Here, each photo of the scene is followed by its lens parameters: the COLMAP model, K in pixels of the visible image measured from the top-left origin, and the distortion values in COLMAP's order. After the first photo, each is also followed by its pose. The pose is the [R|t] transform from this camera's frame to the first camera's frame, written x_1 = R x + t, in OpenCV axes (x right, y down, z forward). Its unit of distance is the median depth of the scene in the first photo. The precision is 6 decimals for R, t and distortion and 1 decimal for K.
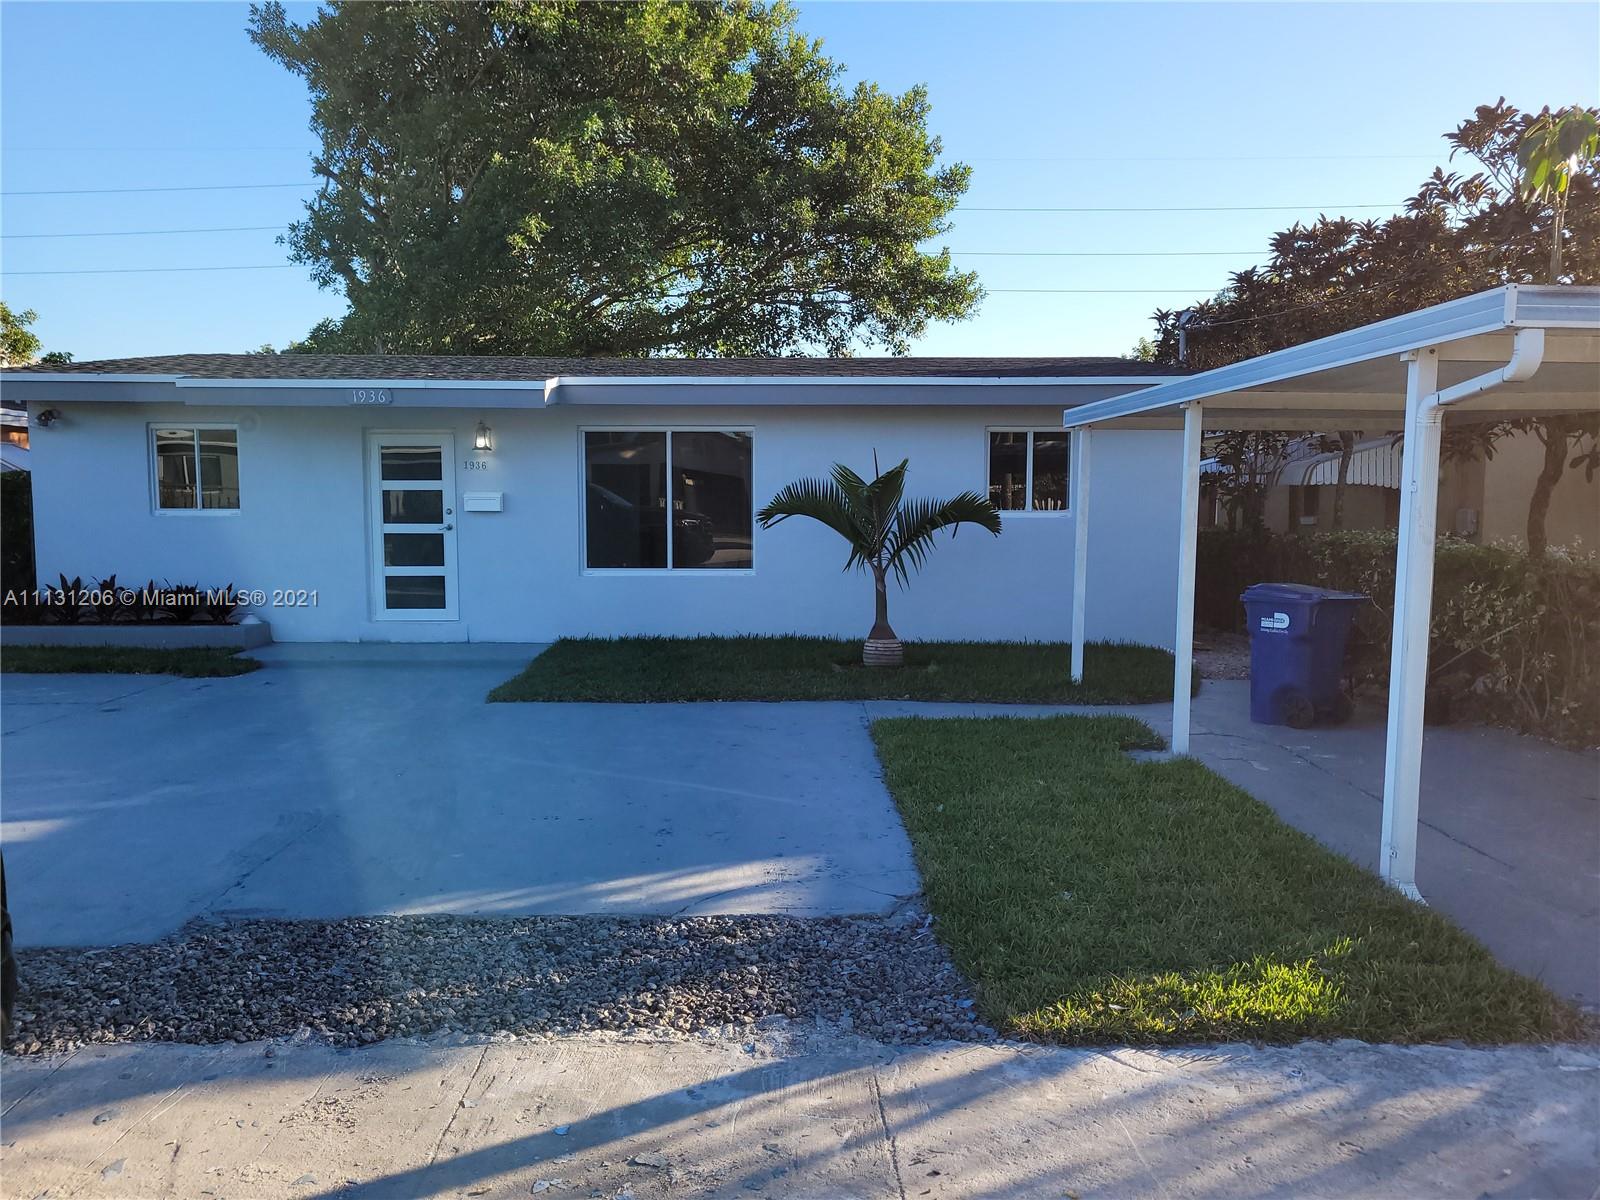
lens RADIAL K [[1195.1, 0, 799.3], [0, 1195.1, 602.5], [0, 0, 1]] dist [0.046781, -0.039003]
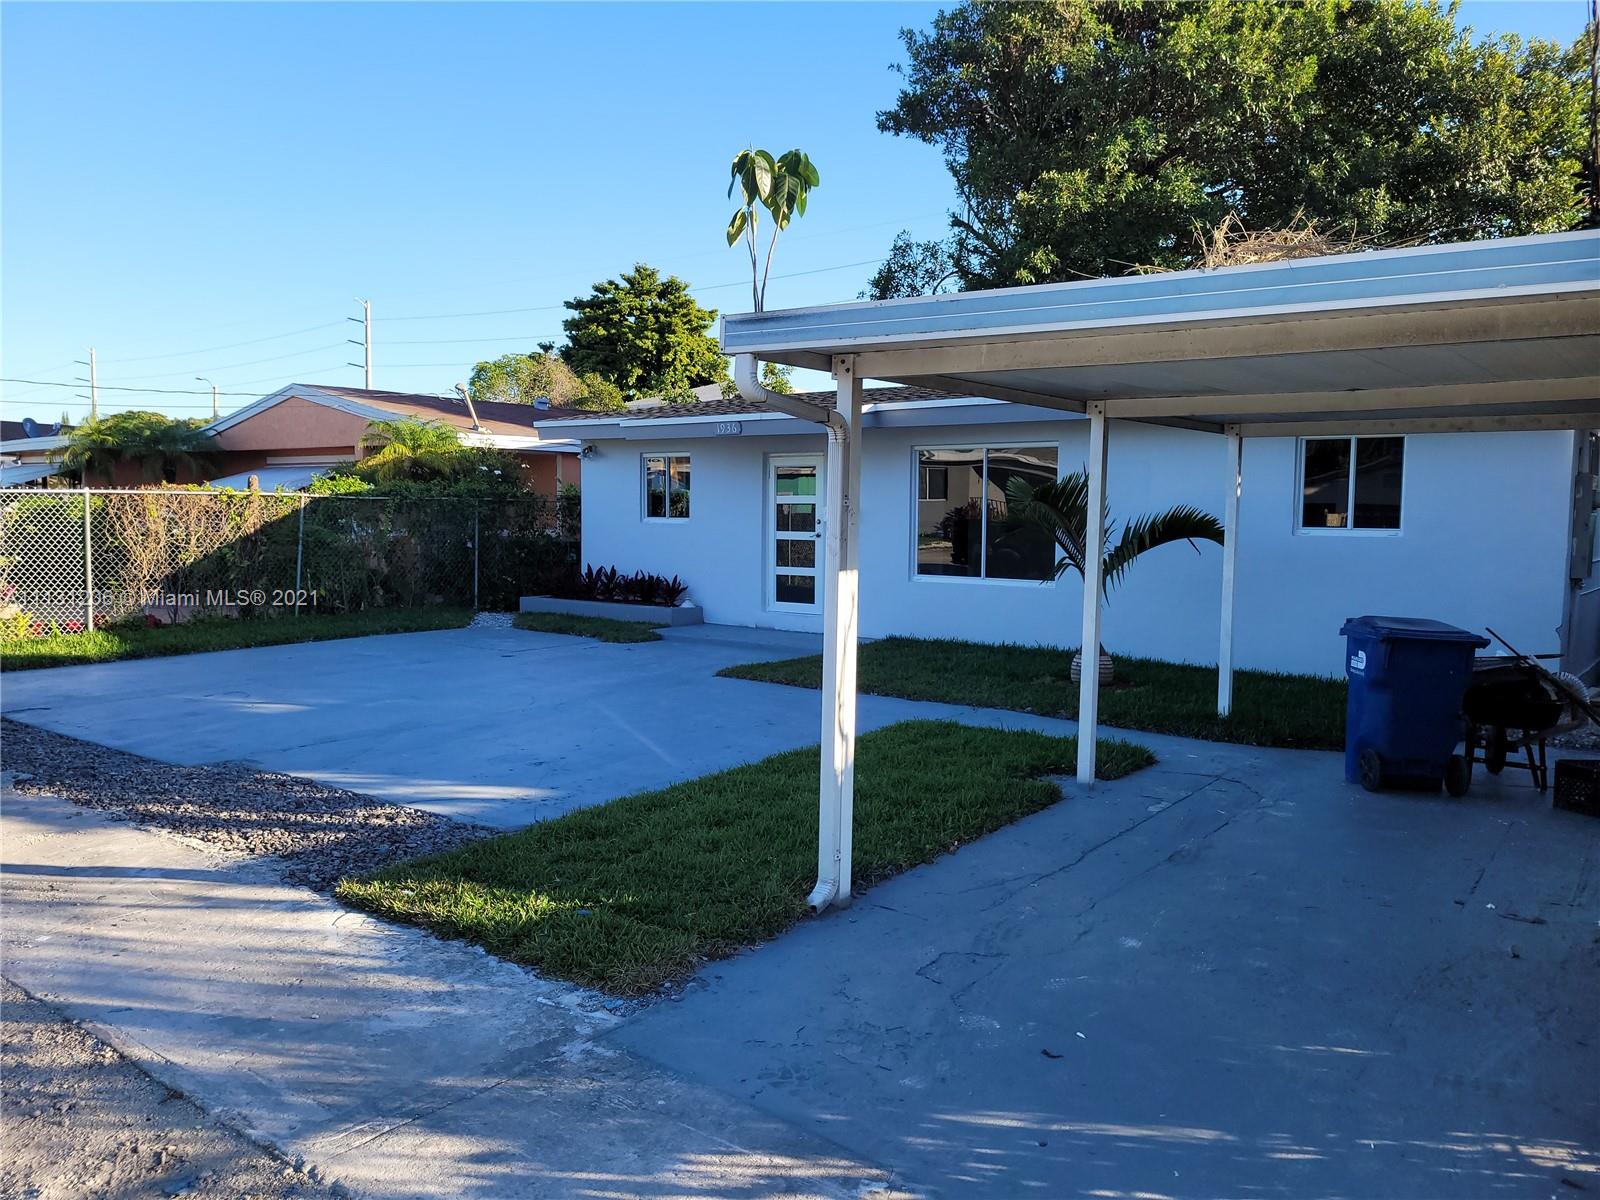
lens RADIAL K [[1195.1, 0, 791.0], [0, 1195.1, 599.2], [0, 0, 1]] dist [0.046781, -0.039003]
pose [[0.789149, 0.052764, -0.611931, 1.438766], [-0.062316, 0.998040, 0.005694, -0.017983], [0.611032, 0.033640, 0.790891, 0.213842]]
